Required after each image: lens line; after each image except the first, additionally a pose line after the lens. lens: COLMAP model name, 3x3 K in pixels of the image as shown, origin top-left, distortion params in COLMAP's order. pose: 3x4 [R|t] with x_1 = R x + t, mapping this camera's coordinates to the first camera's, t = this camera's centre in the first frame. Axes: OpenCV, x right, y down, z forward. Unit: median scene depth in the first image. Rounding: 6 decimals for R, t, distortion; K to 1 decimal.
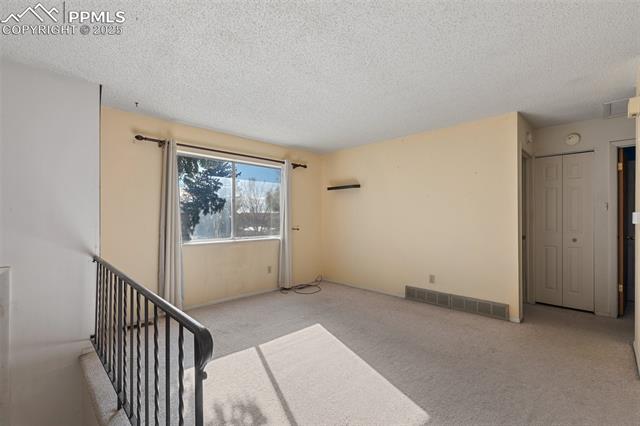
lens RADIAL K [[287.6, 0, 320.0], [0, 287.6, 213.0], [0, 0, 1]] dist [0.001803, 0.000249]
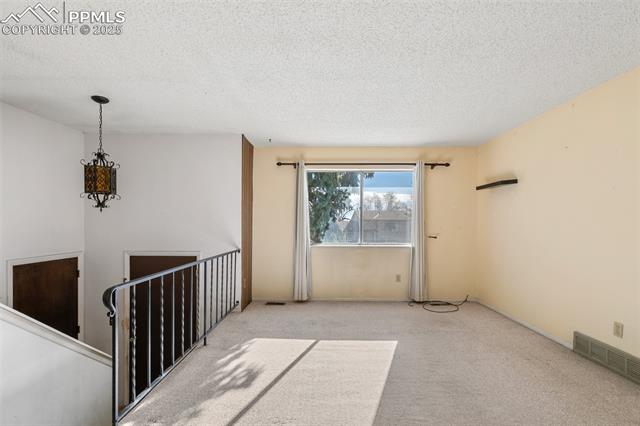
lens RADIAL K [[290.7, 0, 319.8], [0, 290.7, 222.9], [0, 0, 1]] dist [0.003192, 0.000276]
pose [[0.697555, -0.003053, -0.716525, 0.383489], [0.007982, 0.999962, 0.003509, 0.006981], [0.716487, -0.008167, 0.697553, 0.153986]]
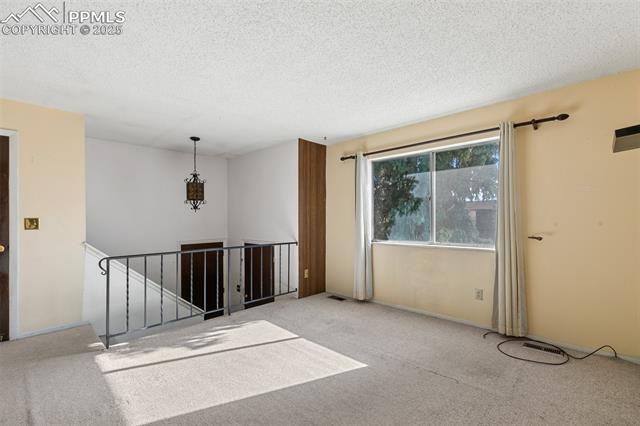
lens RADIAL K [[285.0, 0, 318.9], [0, 285.0, 213.9], [0, 0, 1]] dist [0.001418, 0.000197]
pose [[0.008239, -0.028110, -0.999571, 0.564651], [0.015387, 0.999490, -0.027981, 0.022519], [0.999848, -0.015150, 0.008667, 0.703323]]
